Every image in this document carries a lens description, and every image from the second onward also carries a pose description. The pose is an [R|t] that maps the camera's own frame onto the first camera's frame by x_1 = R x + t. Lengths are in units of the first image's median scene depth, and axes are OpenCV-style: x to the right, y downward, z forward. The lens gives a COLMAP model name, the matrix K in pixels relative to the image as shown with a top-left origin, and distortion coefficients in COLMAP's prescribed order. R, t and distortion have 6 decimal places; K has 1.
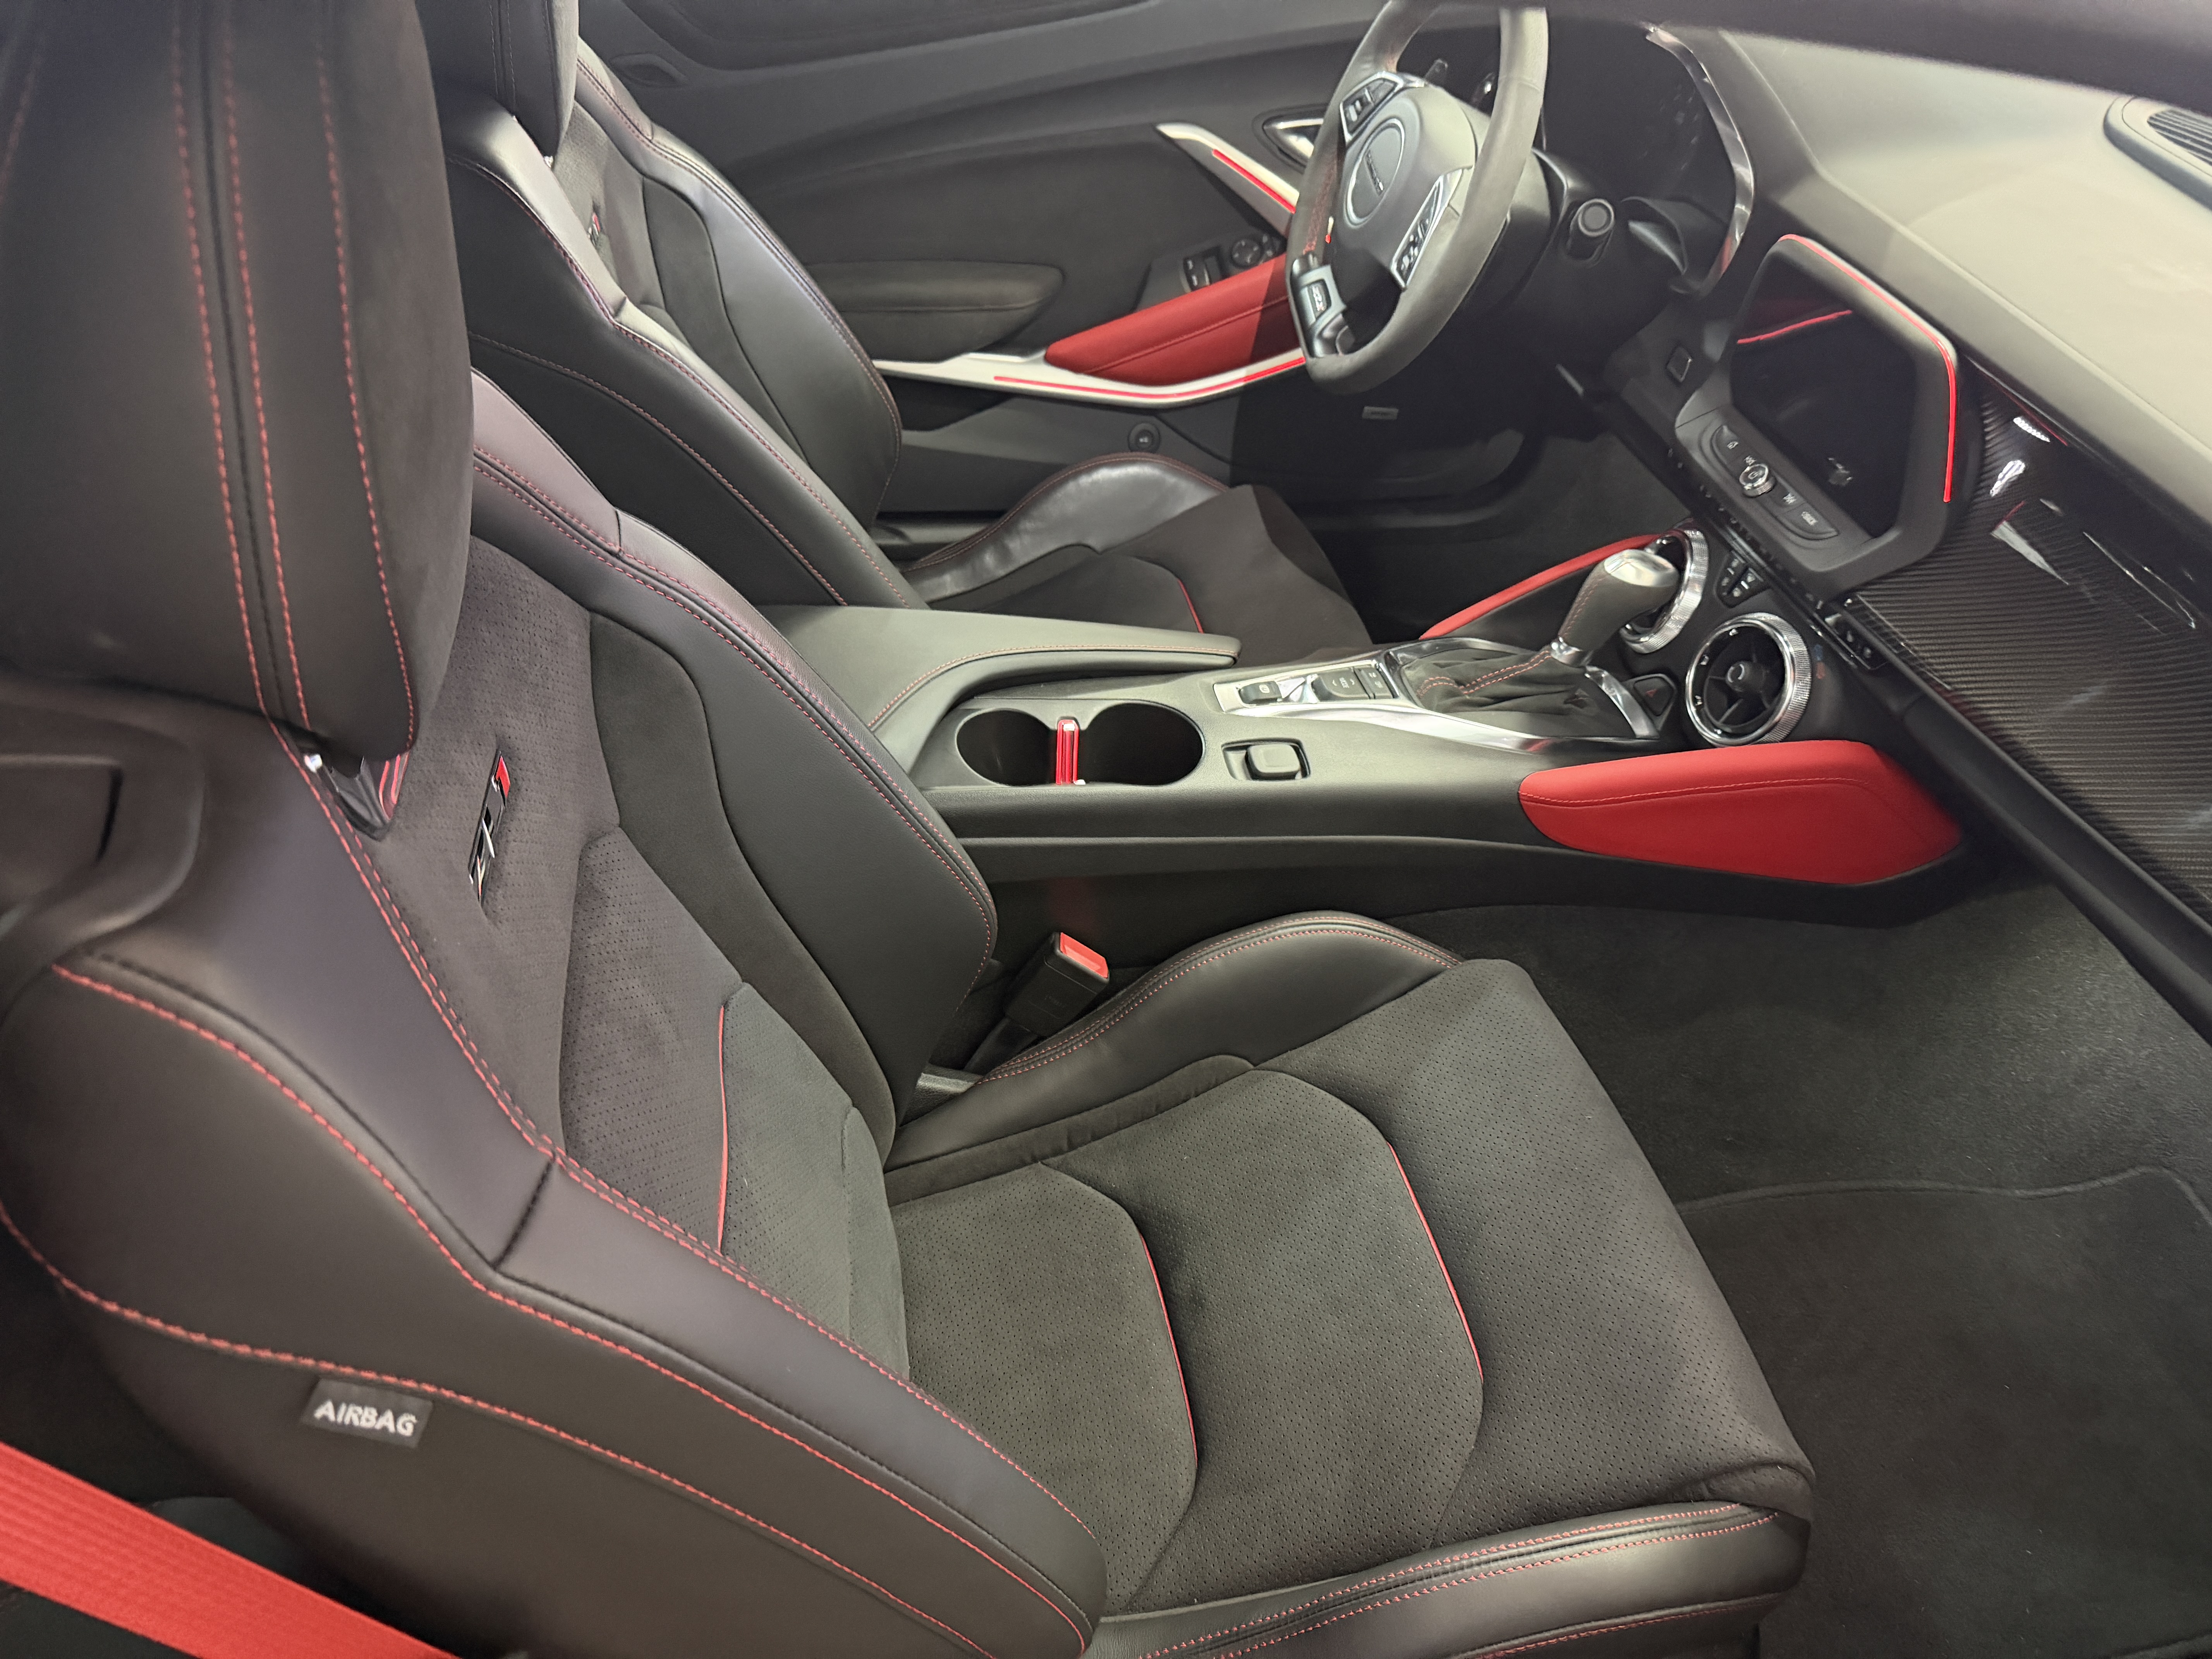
lens RADIAL K [[1607.2, 0, 1097.3], [0, 1607.2, 850.3], [0, 0, 1]] dist [0.132804, -0.232582]
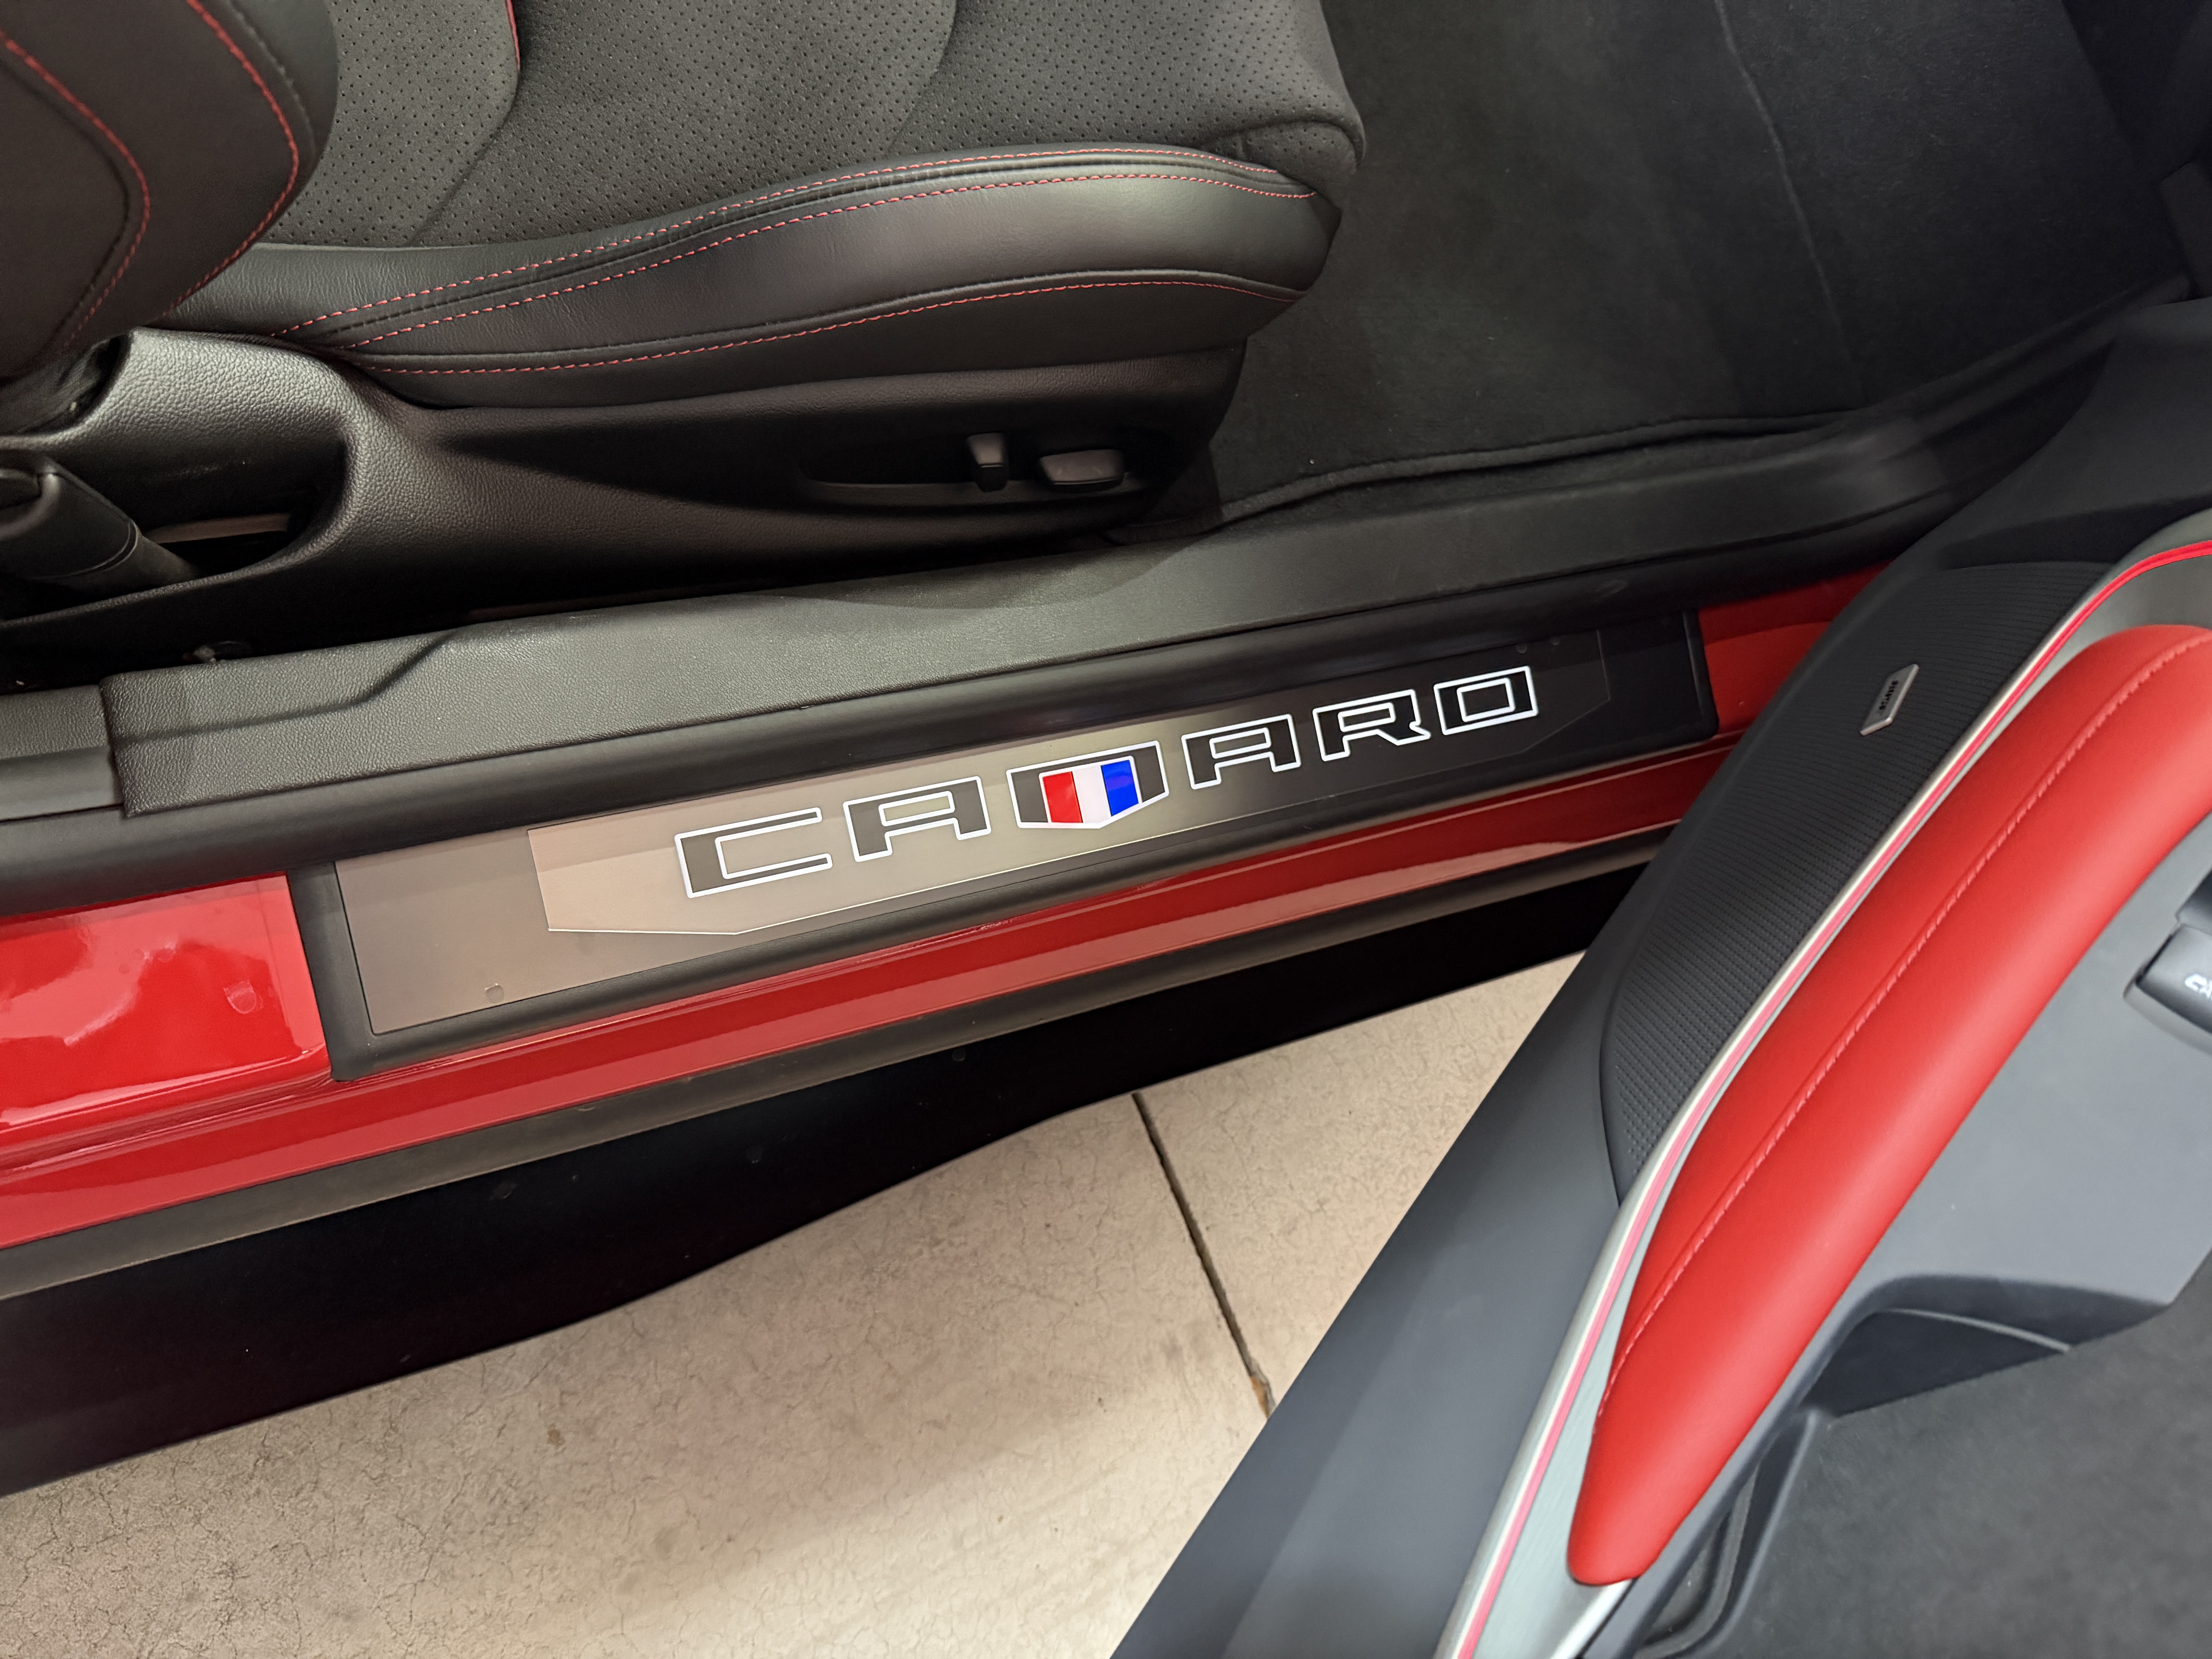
lens RADIAL K [[1607.2, 0, 1097.3], [0, 1607.2, 850.3], [0, 0, 1]] dist [0.132804, -0.232582]
pose [[0.930062, -0.030525, 0.366131, 0.021741], [-0.190659, 0.811755, 0.551999, 0.185161], [-0.314059, -0.583200, 0.749163, 0.203274]]
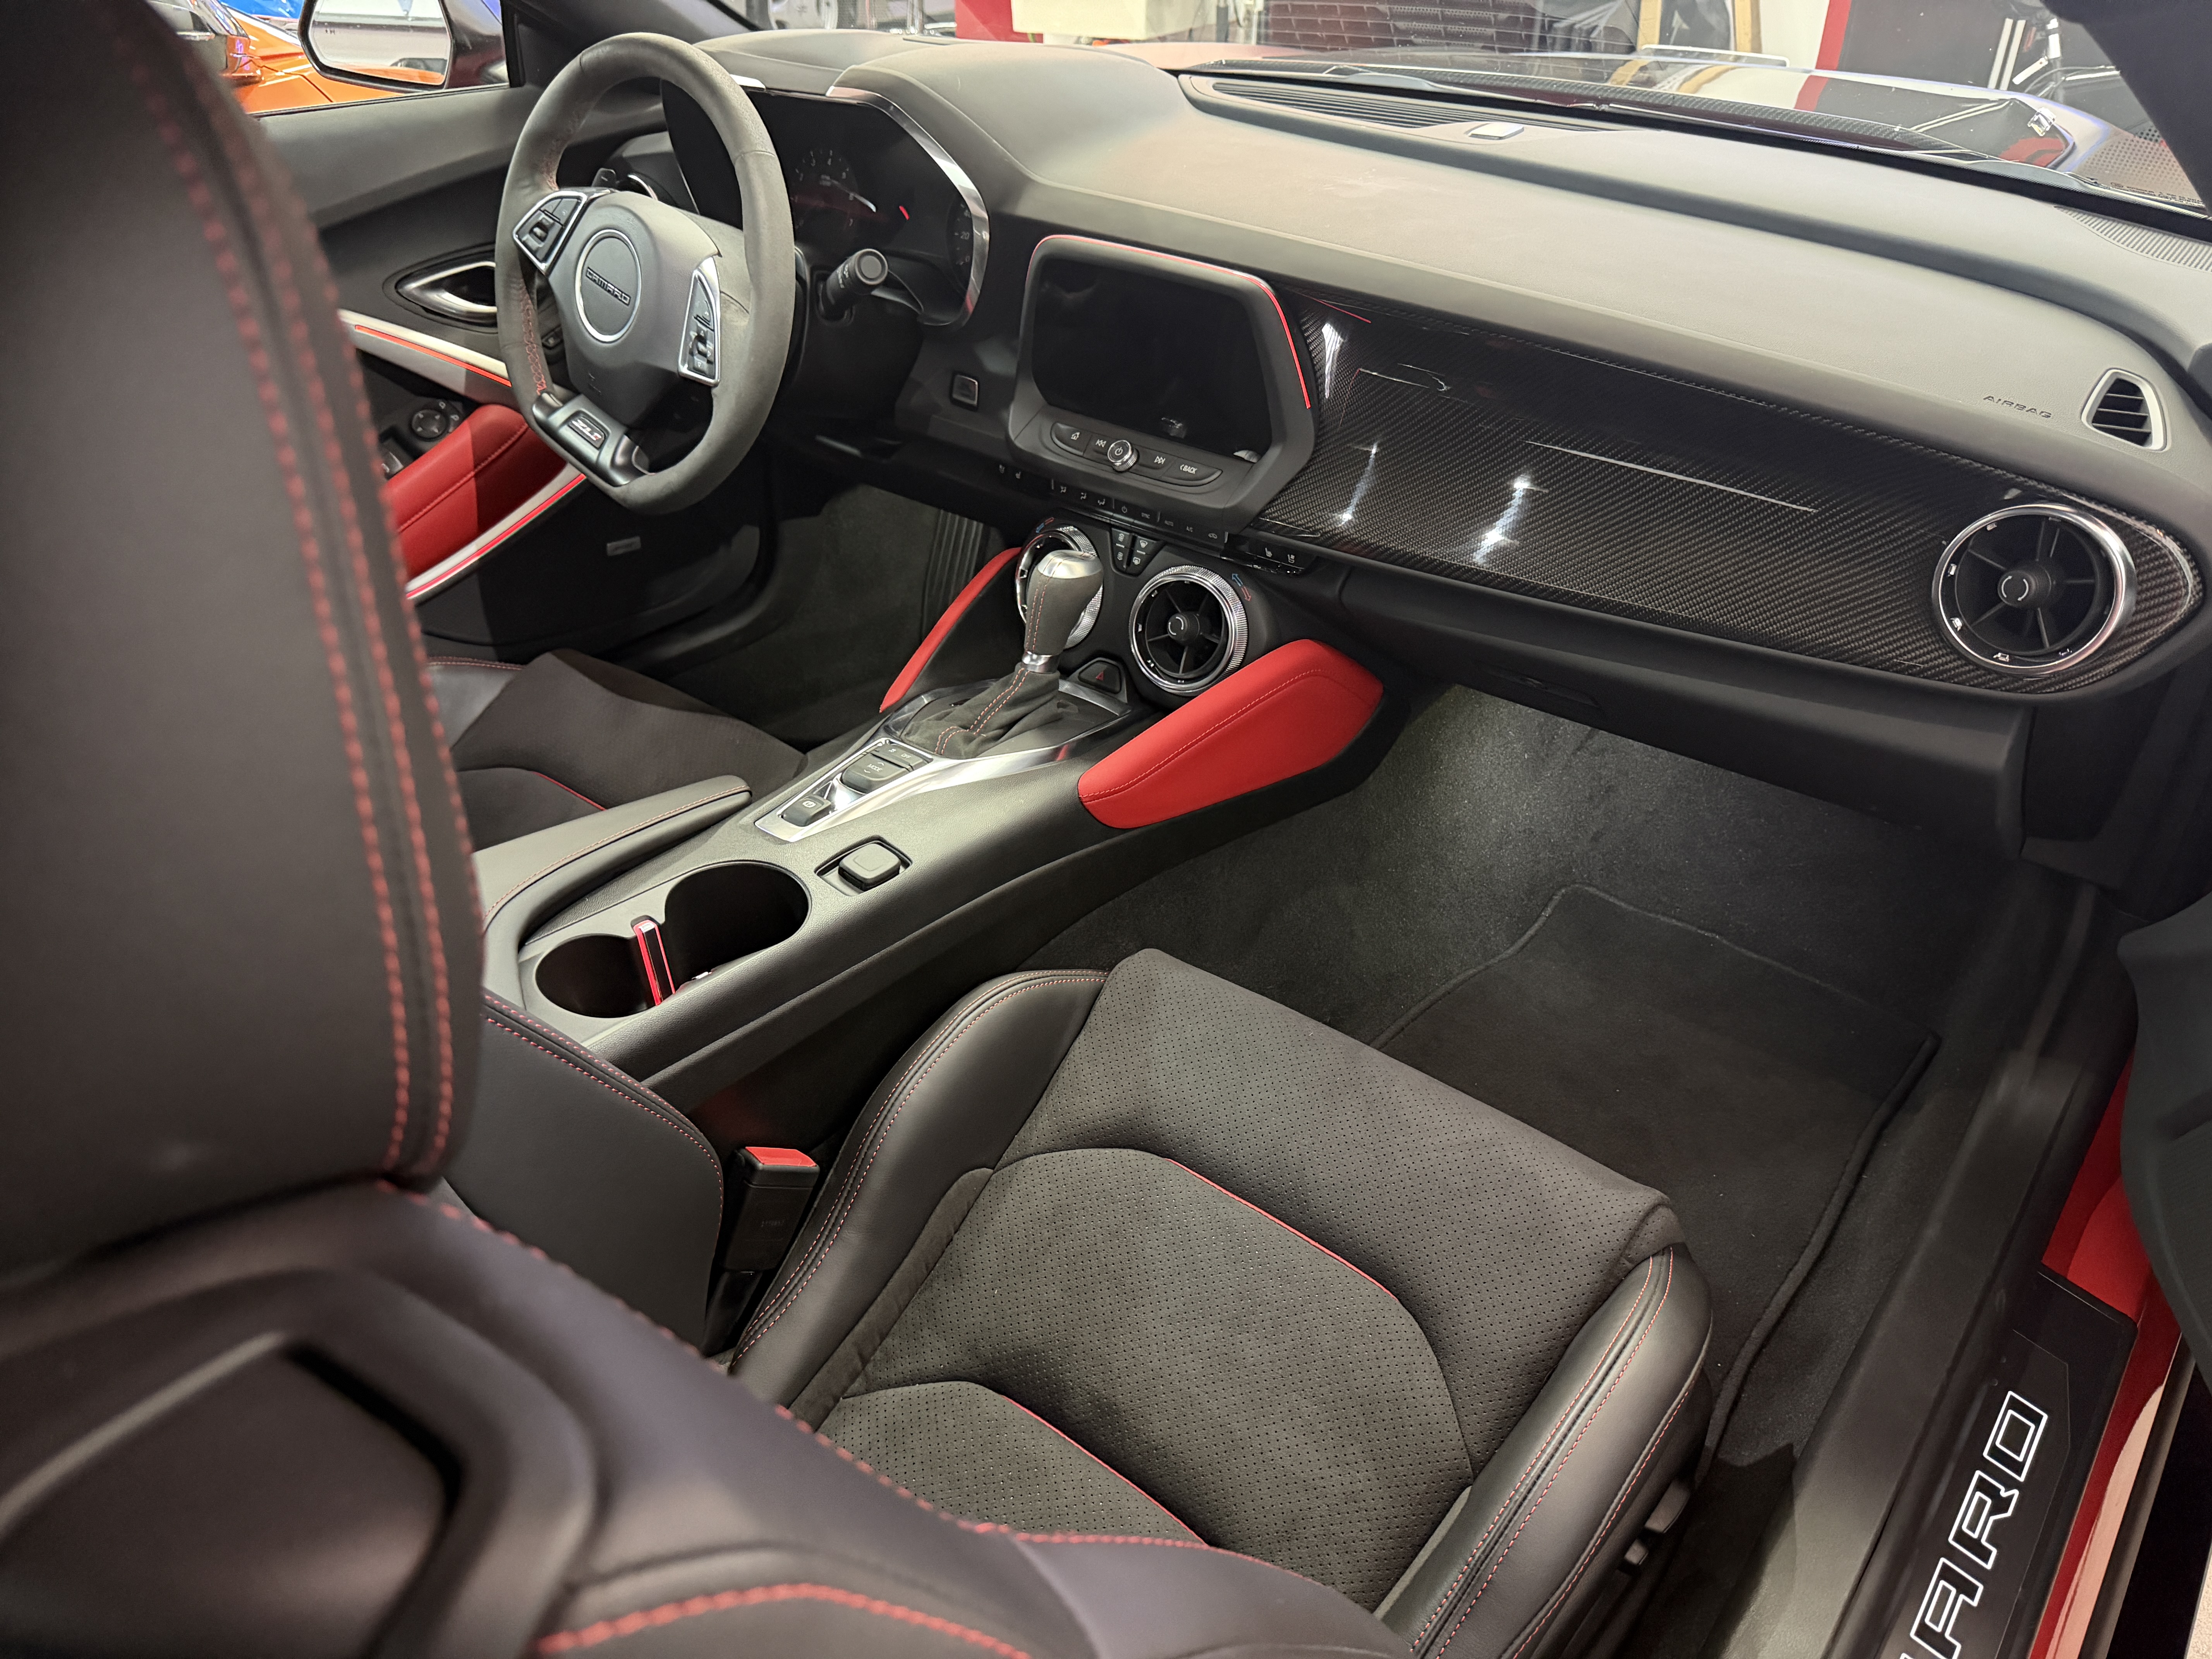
lens RADIAL K [[1597.1, 0, 1153.8], [0, 1597.1, 826.7], [0, 0, 1]] dist [0.118512, -0.169494]
pose [[0.759040, -0.397734, 0.515428, -0.228231], [0.441839, 0.896163, 0.040862, -0.039655], [-0.478160, 0.196720, 0.855958, 0.123639]]
